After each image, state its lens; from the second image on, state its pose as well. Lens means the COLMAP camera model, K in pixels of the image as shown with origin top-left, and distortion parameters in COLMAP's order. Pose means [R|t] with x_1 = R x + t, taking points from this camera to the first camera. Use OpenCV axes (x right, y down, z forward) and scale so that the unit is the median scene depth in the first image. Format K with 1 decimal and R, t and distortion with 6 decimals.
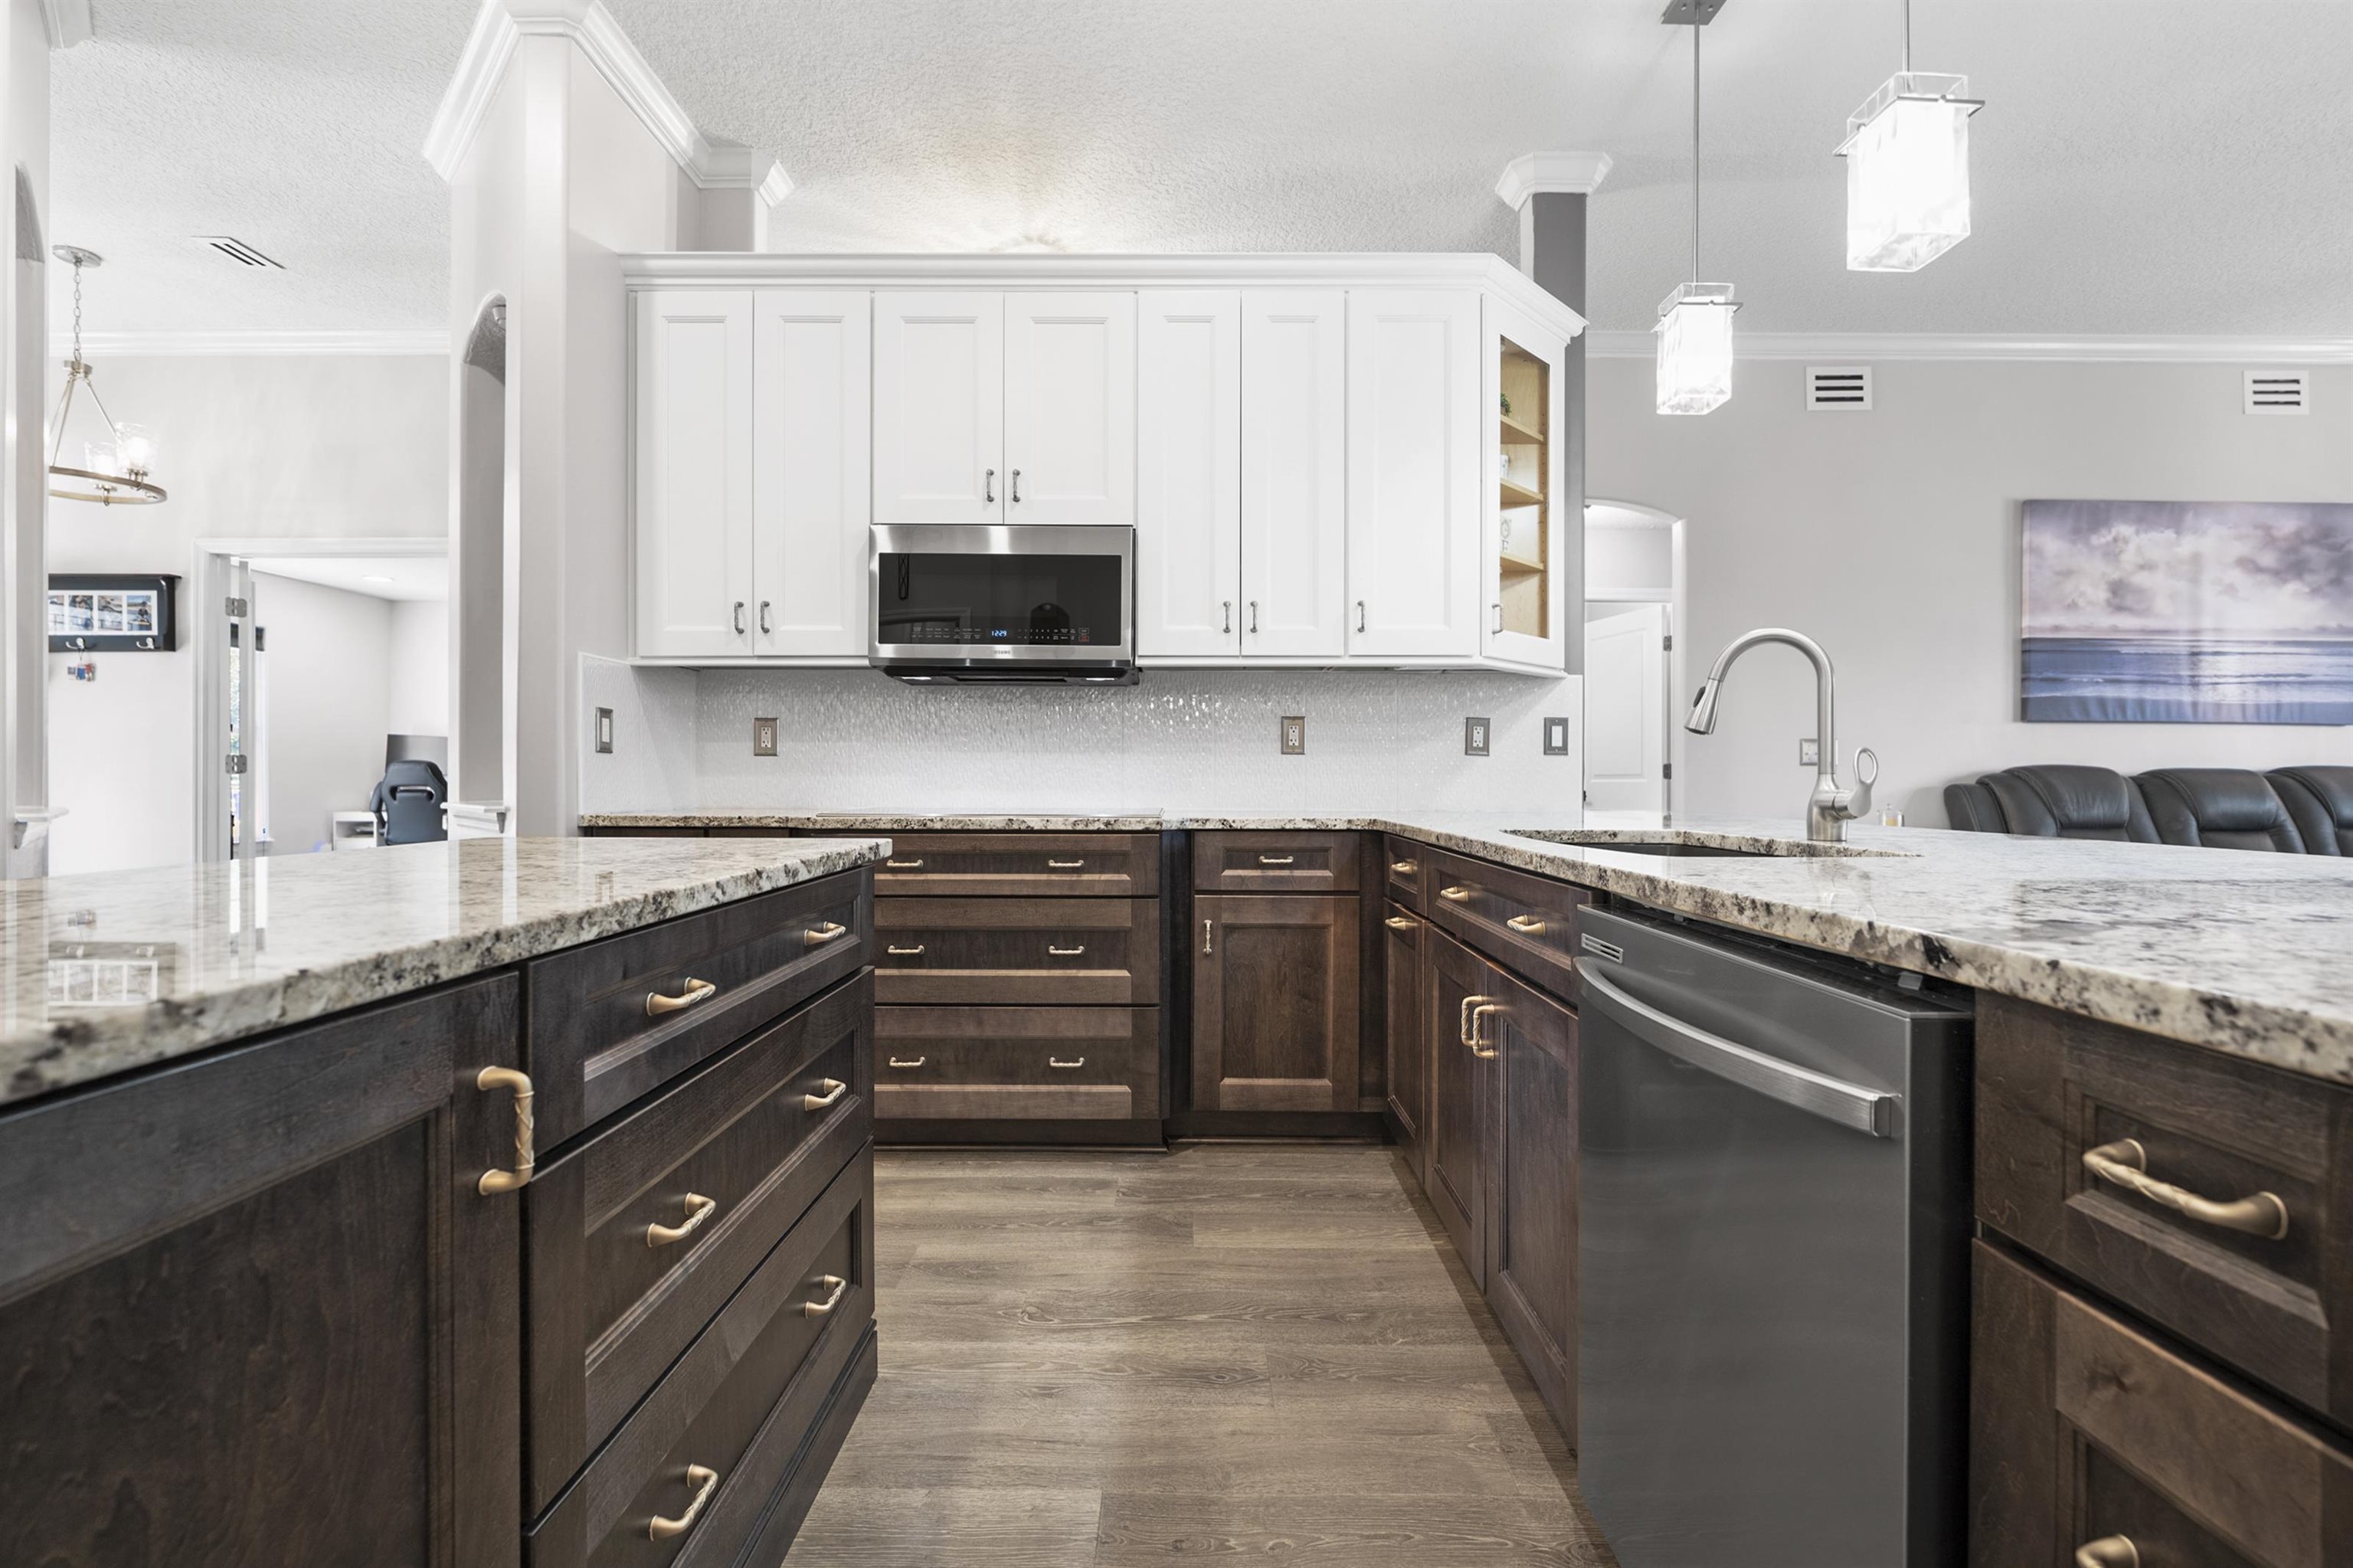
lens RADIAL K [[1019.0, 0, 1169.2], [0, 1019.0, 772.6], [0, 0, 1]] dist [-0.012216, 0.002314]
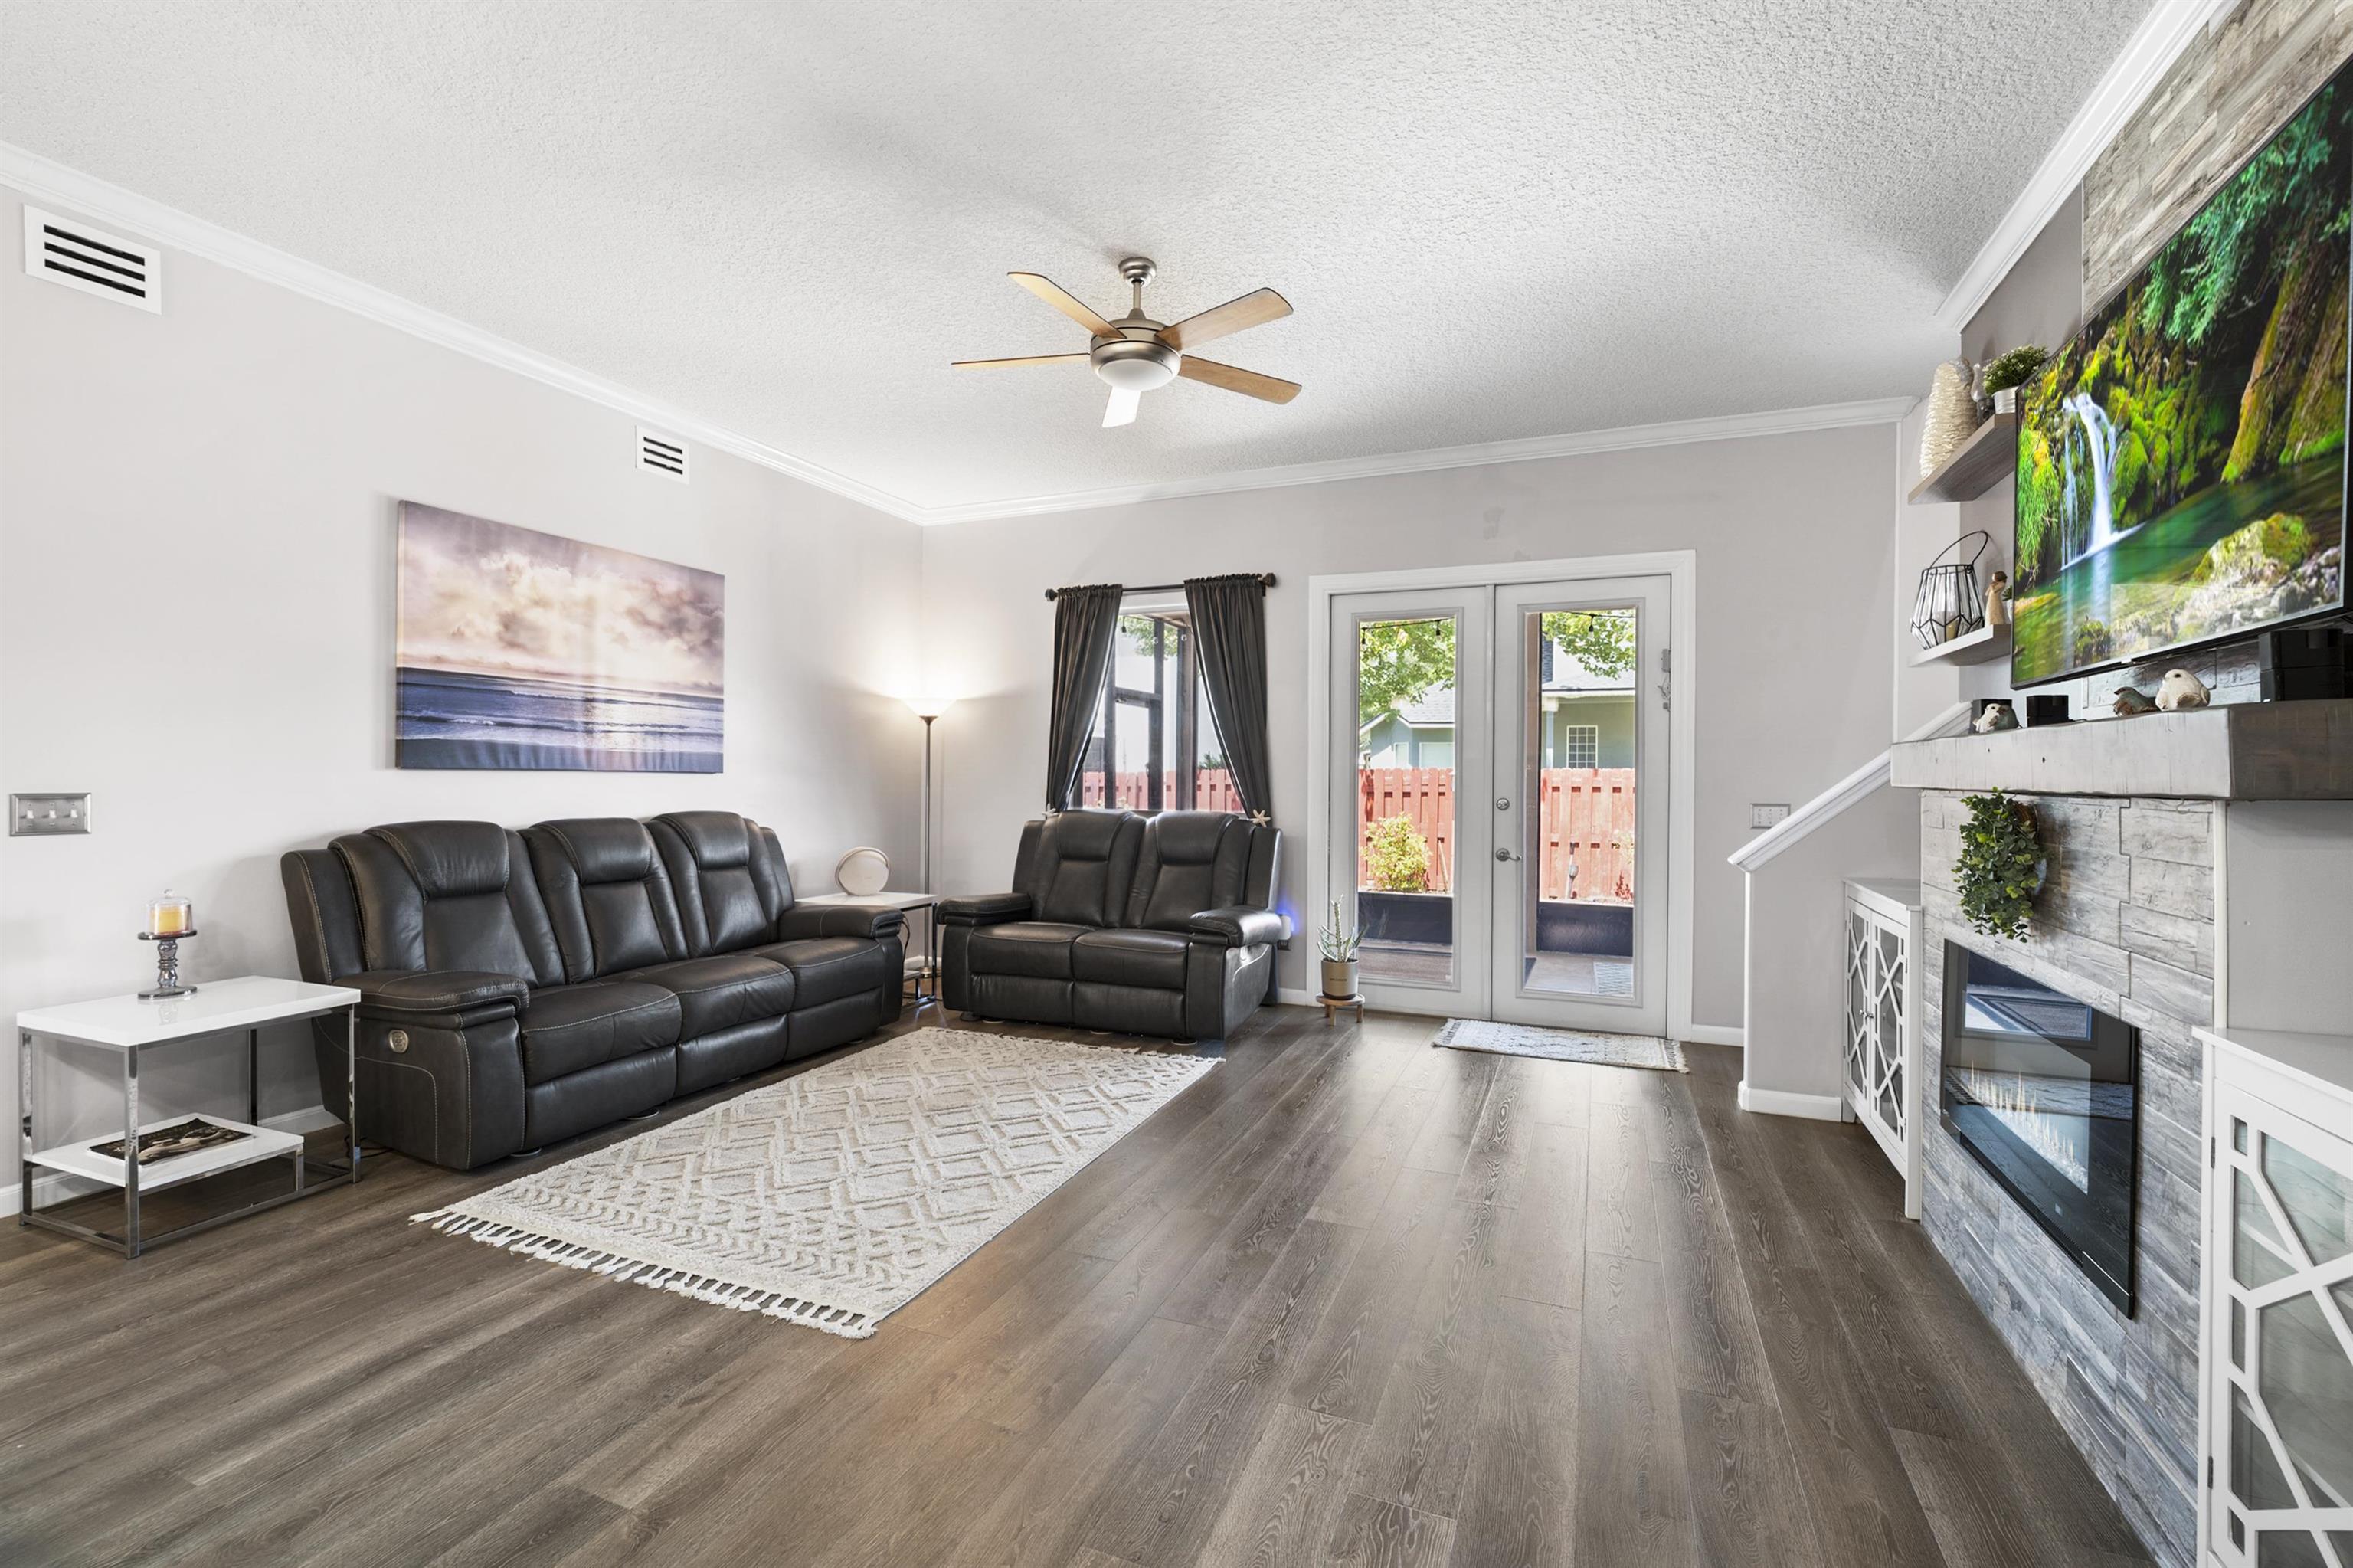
lens RADIAL K [[1019.0, 0, 1182.7], [0, 1019.0, 782.4], [0, 0, 1]] dist [-0.012216, 0.002314]
pose [[0.380379, -0.008388, 0.924793, 0.500628], [-0.005232, 0.999923, 0.011221, -0.079915], [-0.924816, -0.009107, 0.380306, 0.143018]]
